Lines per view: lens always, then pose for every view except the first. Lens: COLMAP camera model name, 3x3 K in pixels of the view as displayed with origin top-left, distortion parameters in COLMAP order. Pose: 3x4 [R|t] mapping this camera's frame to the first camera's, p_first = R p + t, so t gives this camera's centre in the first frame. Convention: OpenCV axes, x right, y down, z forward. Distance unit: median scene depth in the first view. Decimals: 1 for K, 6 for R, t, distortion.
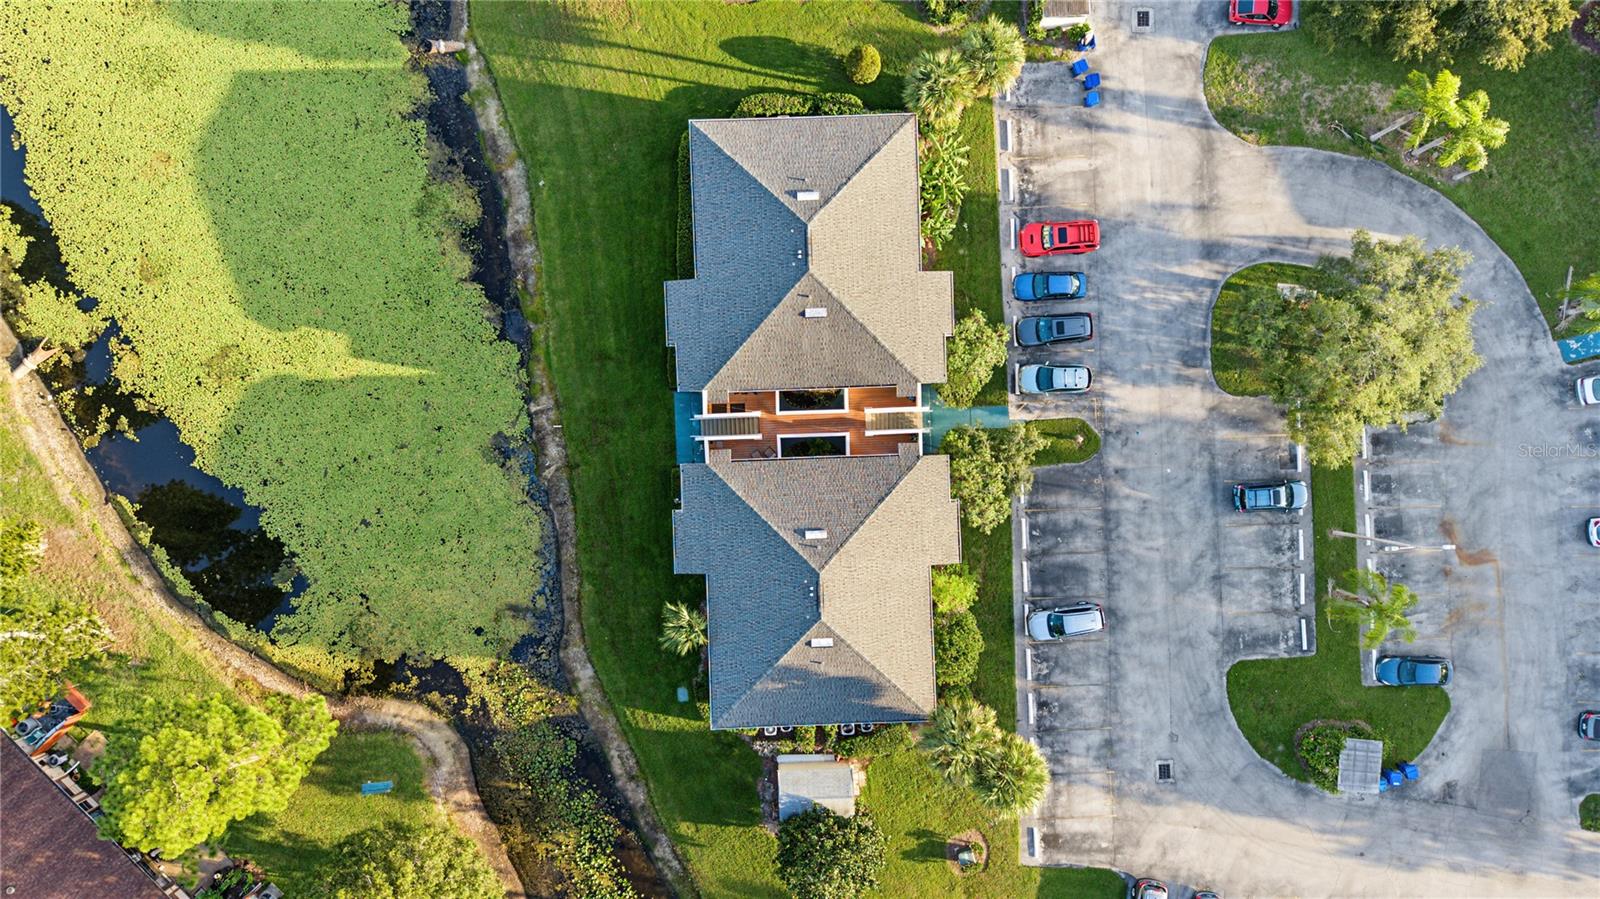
lens RADIAL K [[1067.5, 0, 800.0], [0, 1067.5, 449.5], [0, 0, 1]] dist [0.061785, -0.094724]
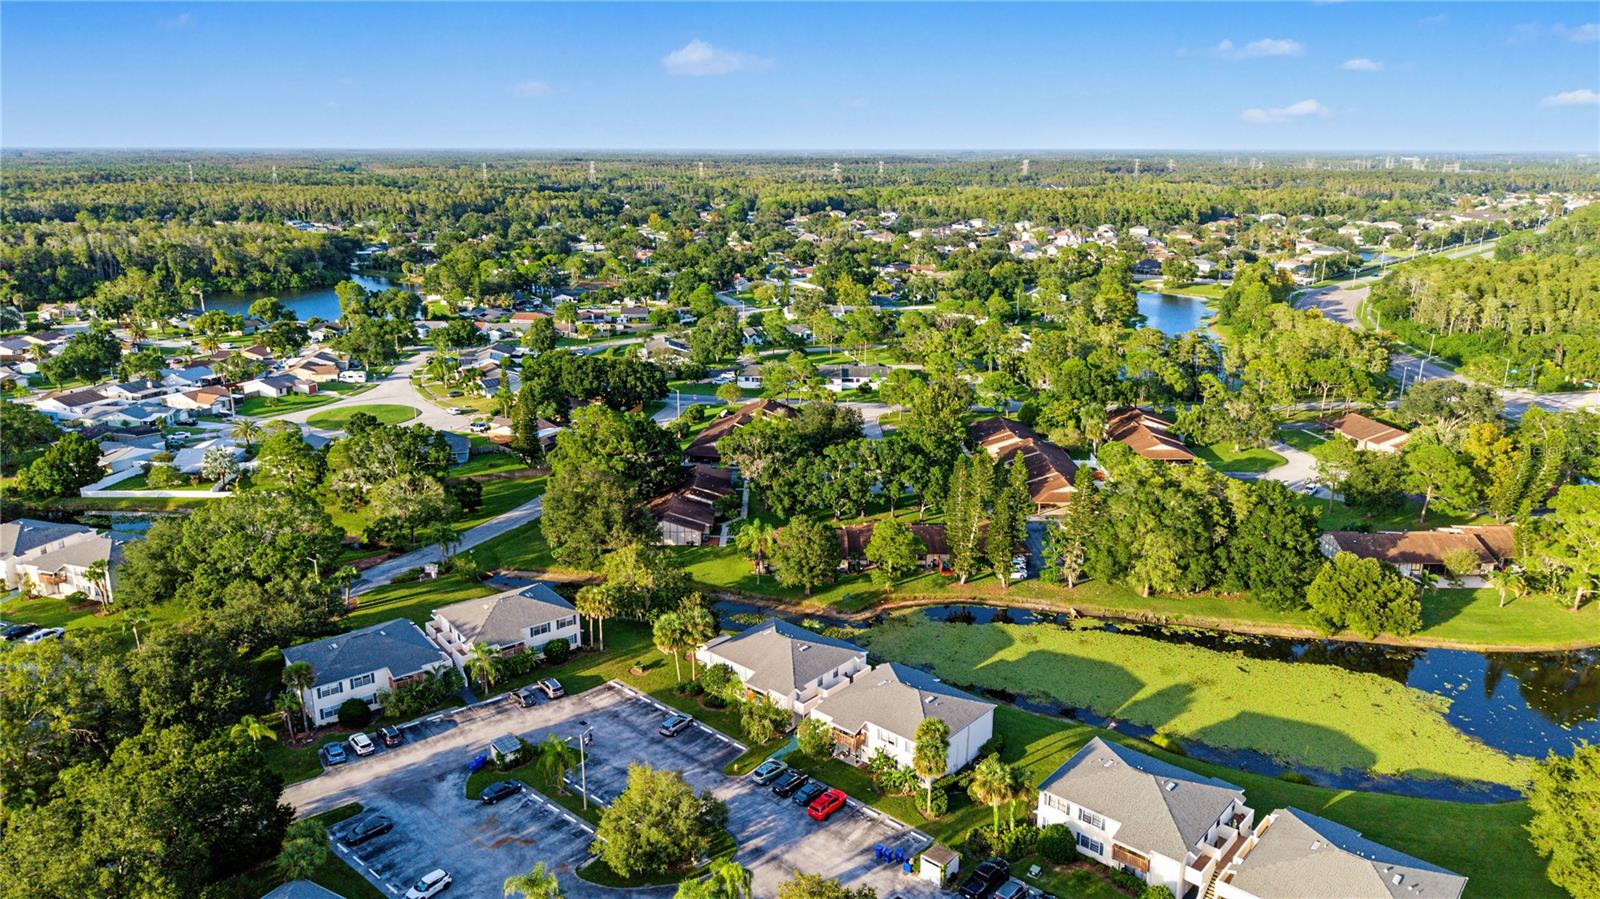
lens RADIAL K [[1067.5, 0, 800.0], [0, 1067.5, 449.5], [0, 0, 1]] dist [0.061785, -0.094724]
pose [[-0.687991, 0.188156, -0.700904, 1.323478], [-0.725338, -0.209589, 0.655711, -1.133186], [-0.023526, 0.959515, 0.280672, -0.013032]]
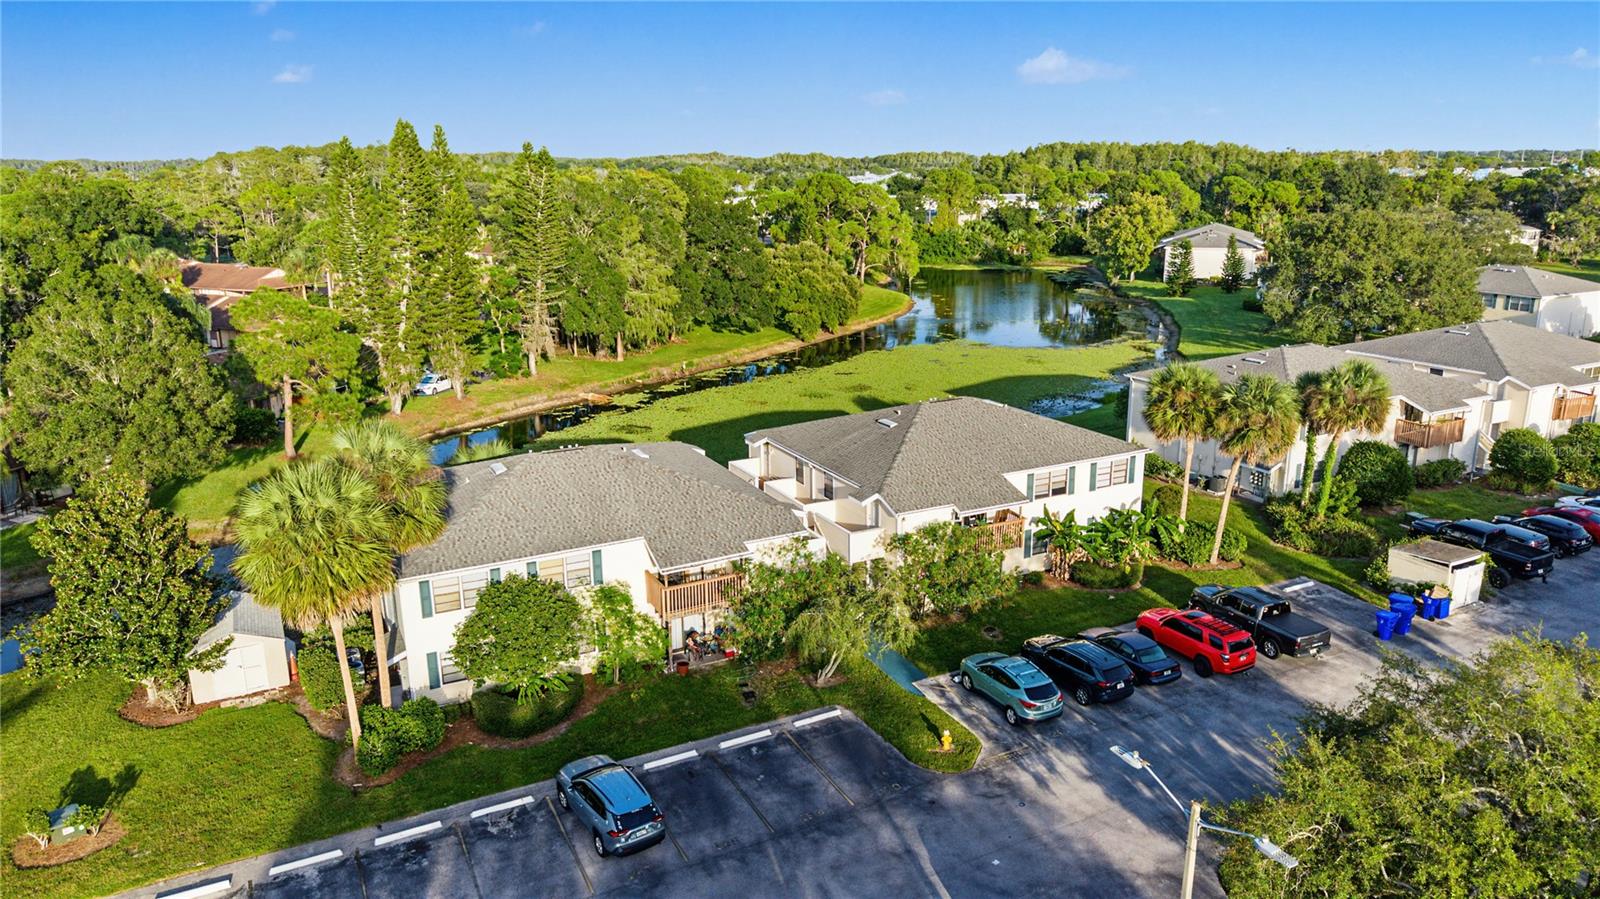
lens RADIAL K [[1067.5, 0, 800.0], [0, 1067.5, 449.5], [0, 0, 1]] dist [0.061785, -0.094724]
pose [[0.423737, 0.222407, -0.878056, 0.660660], [-0.905785, 0.103450, -0.410915, 0.260088], [-0.000555, 0.969450, 0.245288, 0.717620]]
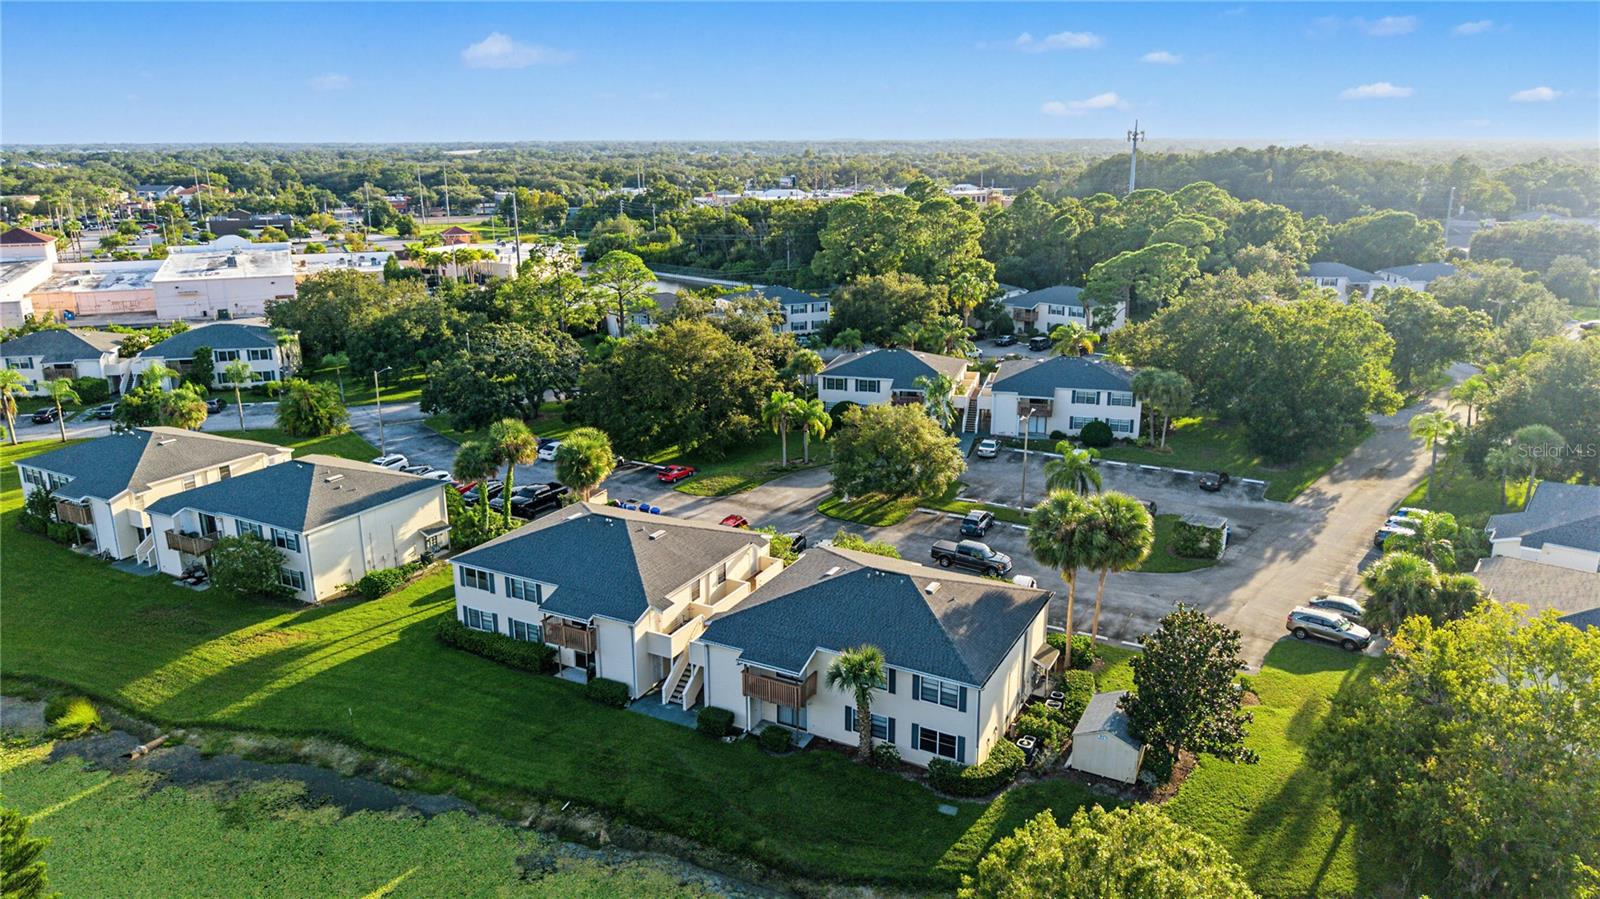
lens RADIAL K [[1067.5, 0, 800.0], [0, 1067.5, 449.5], [0, 0, 1]] dist [0.061785, -0.094724]
pose [[0.500332, -0.244532, 0.830586, -0.725854], [0.865640, 0.120970, -0.485833, 0.473180], [0.018326, 0.962066, 0.272201, 0.541478]]
